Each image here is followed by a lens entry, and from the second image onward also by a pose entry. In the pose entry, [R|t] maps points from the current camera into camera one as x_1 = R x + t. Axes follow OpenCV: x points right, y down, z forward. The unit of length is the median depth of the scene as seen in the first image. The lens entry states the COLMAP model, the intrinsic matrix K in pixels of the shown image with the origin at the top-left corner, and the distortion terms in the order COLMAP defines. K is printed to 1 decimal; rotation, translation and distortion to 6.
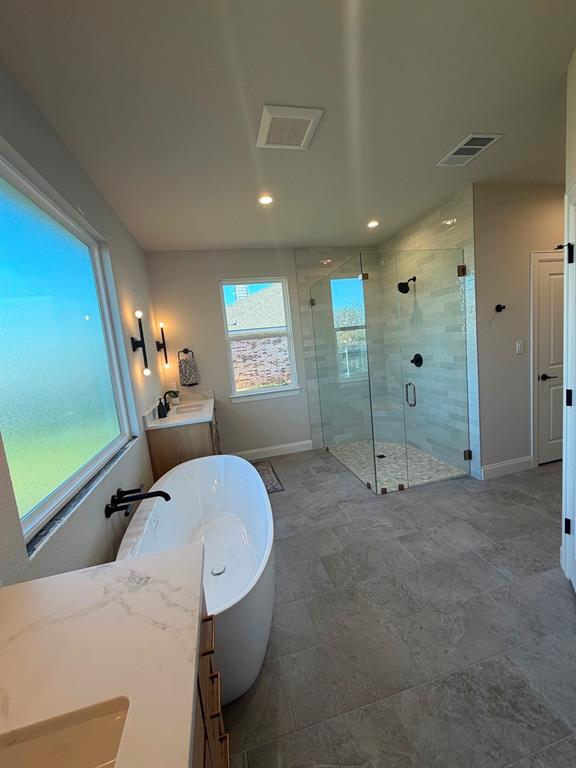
lens RADIAL K [[305.5, 0, 286.5], [0, 305.5, 381.0], [0, 0, 1]] dist [0.001108, -0.000036]
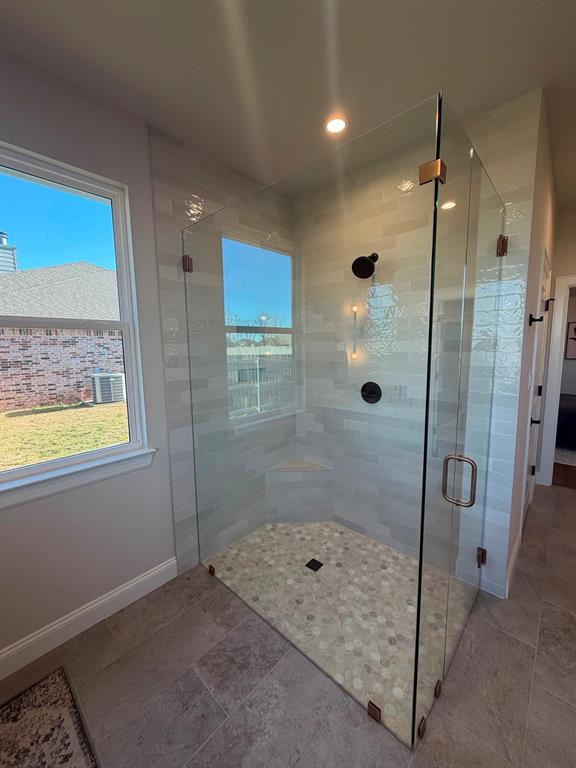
lens RADIAL K [[305.5, 0, 286.5], [0, 305.5, 381.0], [0, 0, 1]] dist [0.001108, -0.000036]
pose [[0.824753, 0.019812, 0.565145, -0.048527], [0.000393, 0.999366, -0.035609, -0.061857], [-0.565492, 0.029591, 0.824223, 0.529497]]
